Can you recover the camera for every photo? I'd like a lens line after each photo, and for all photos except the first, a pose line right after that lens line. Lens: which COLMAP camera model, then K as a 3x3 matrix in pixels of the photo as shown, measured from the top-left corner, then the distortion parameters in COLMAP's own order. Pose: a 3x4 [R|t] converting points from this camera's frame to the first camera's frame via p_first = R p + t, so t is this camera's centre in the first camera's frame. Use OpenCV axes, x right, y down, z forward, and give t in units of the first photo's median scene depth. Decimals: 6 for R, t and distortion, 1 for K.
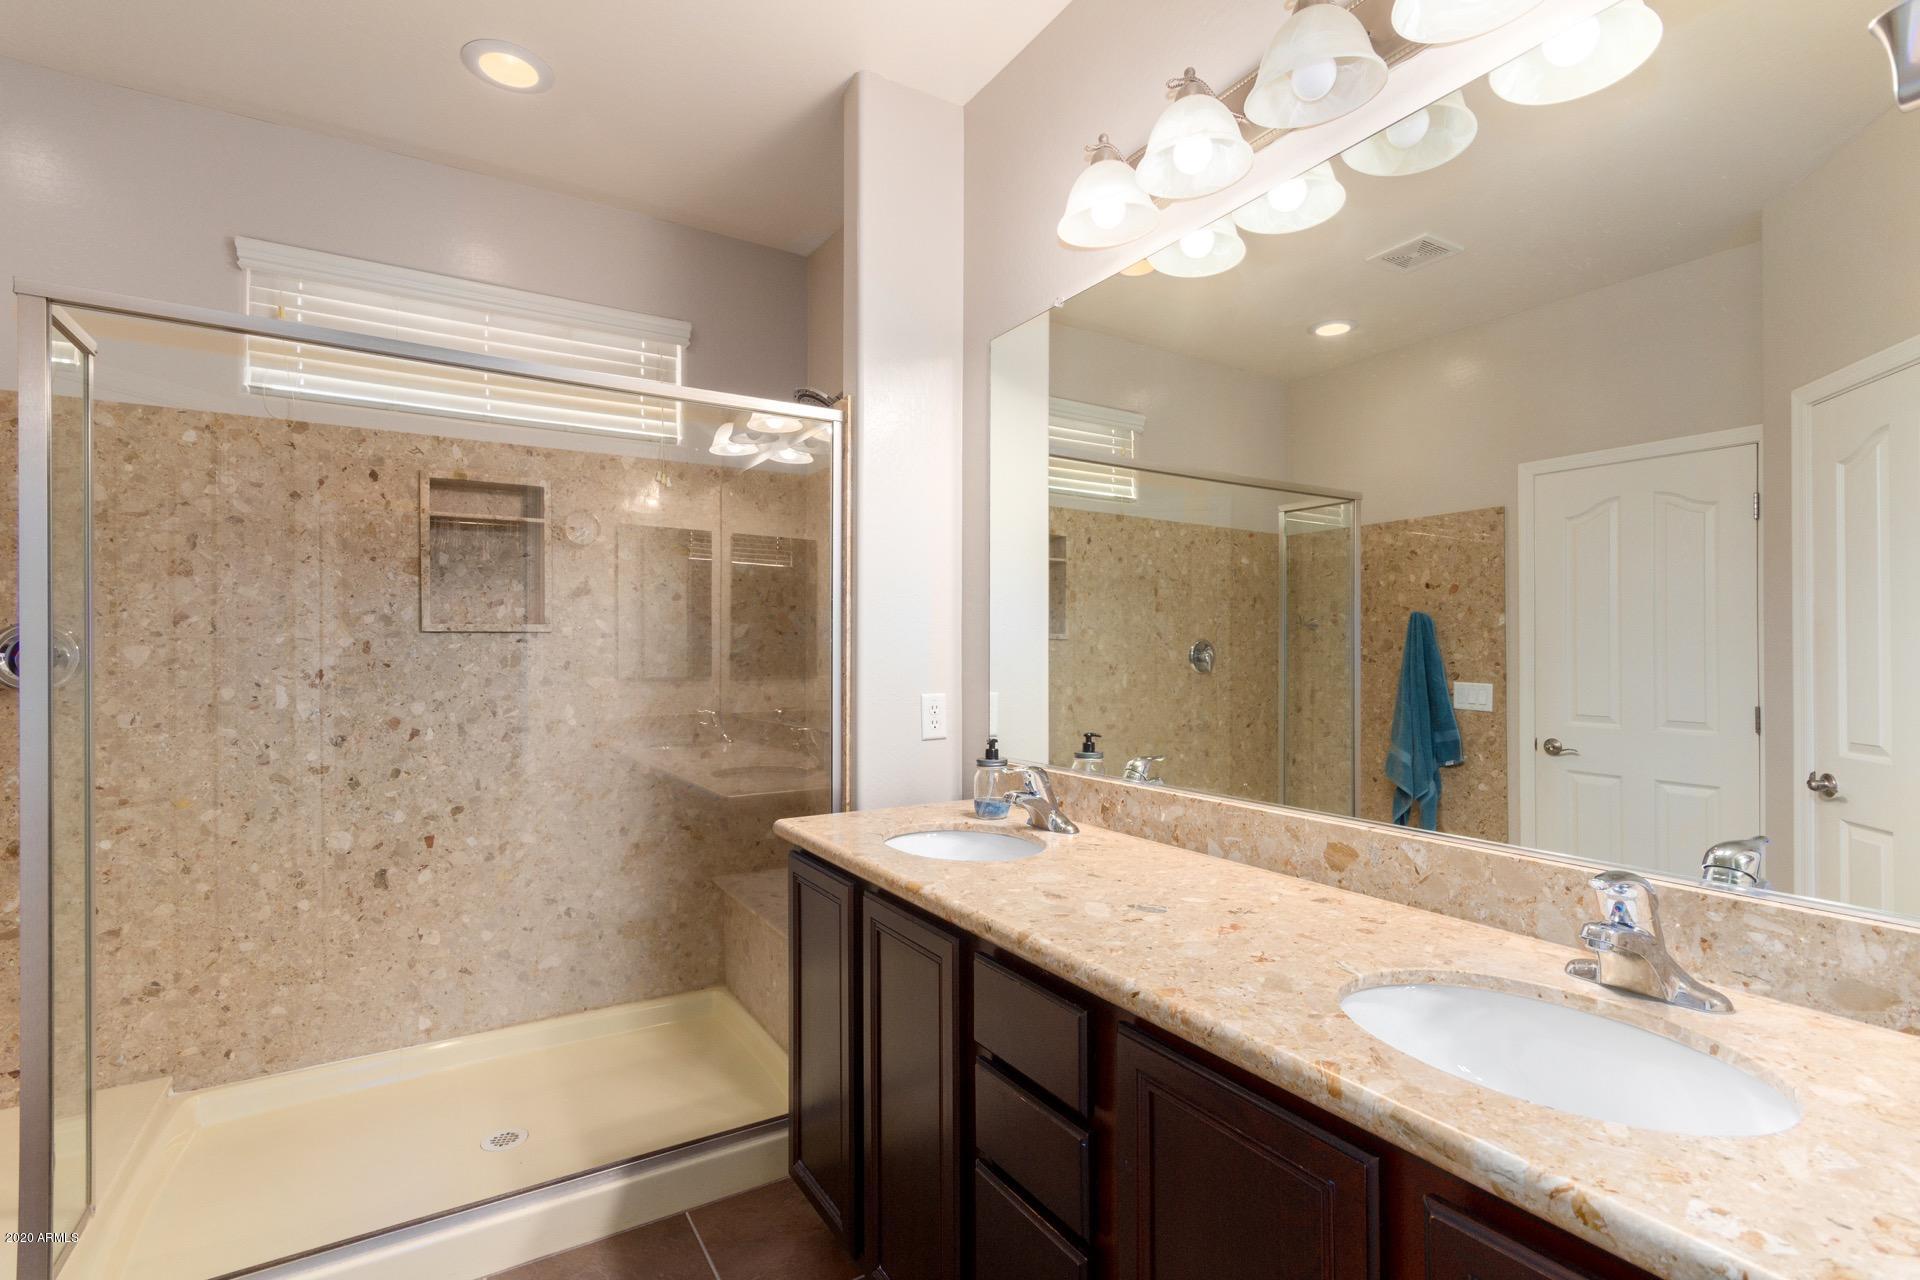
lens RADIAL K [[891.4, 0, 966.2], [0, 891.4, 647.4], [0, 0, 1]] dist [-0.001751, -0.000195]
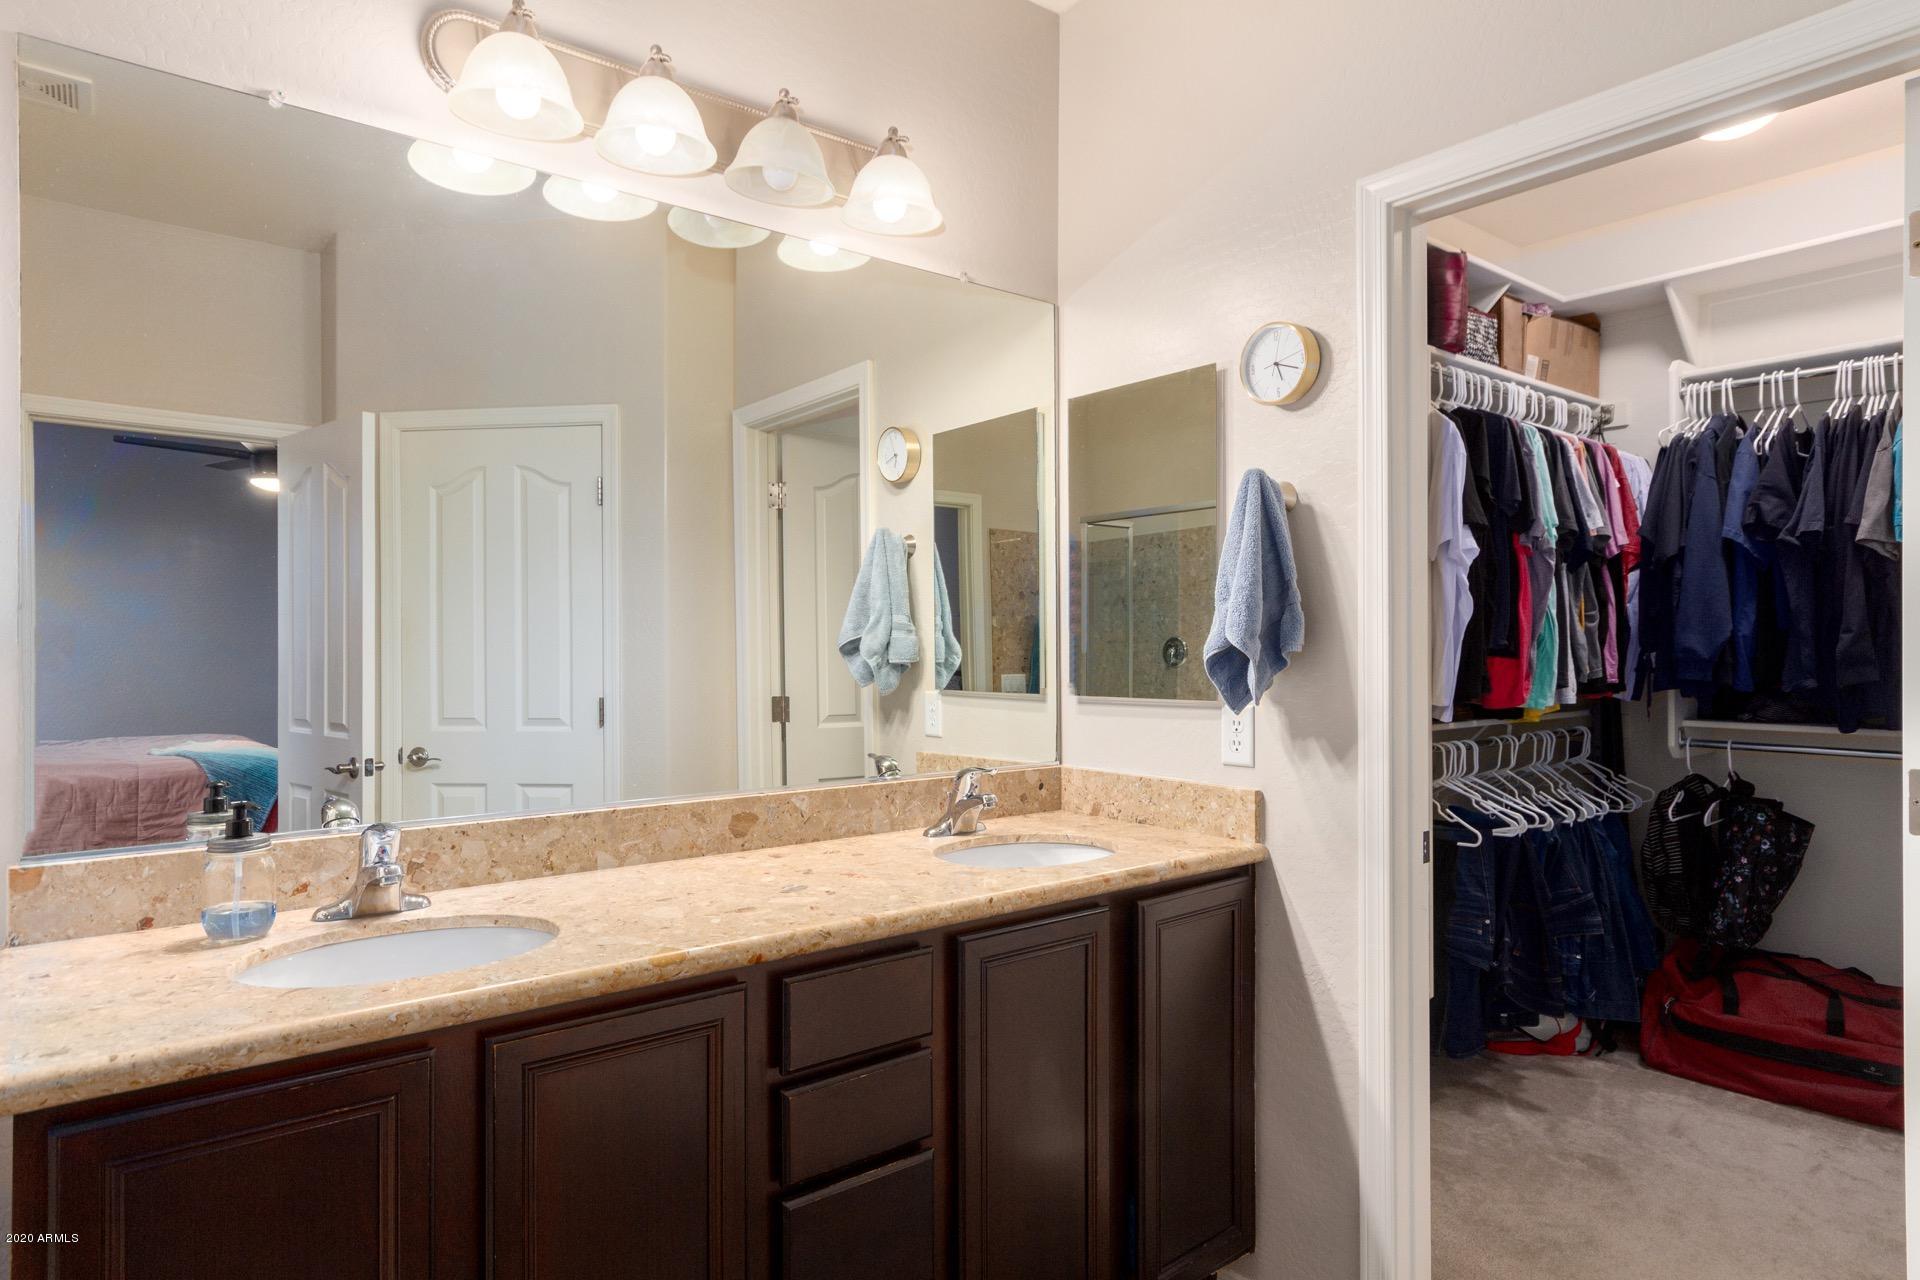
lens RADIAL K [[1108.5, 0, 960.2], [0, 1108.5, 637.2], [0, 0, 1]] dist [-0.001720, -0.000456]
pose [[-0.101876, -0.001950, 0.994795, -1.001717], [-0.007727, 0.999969, 0.001169, -0.017520], [-0.994767, -0.007567, -0.101888, 0.800299]]
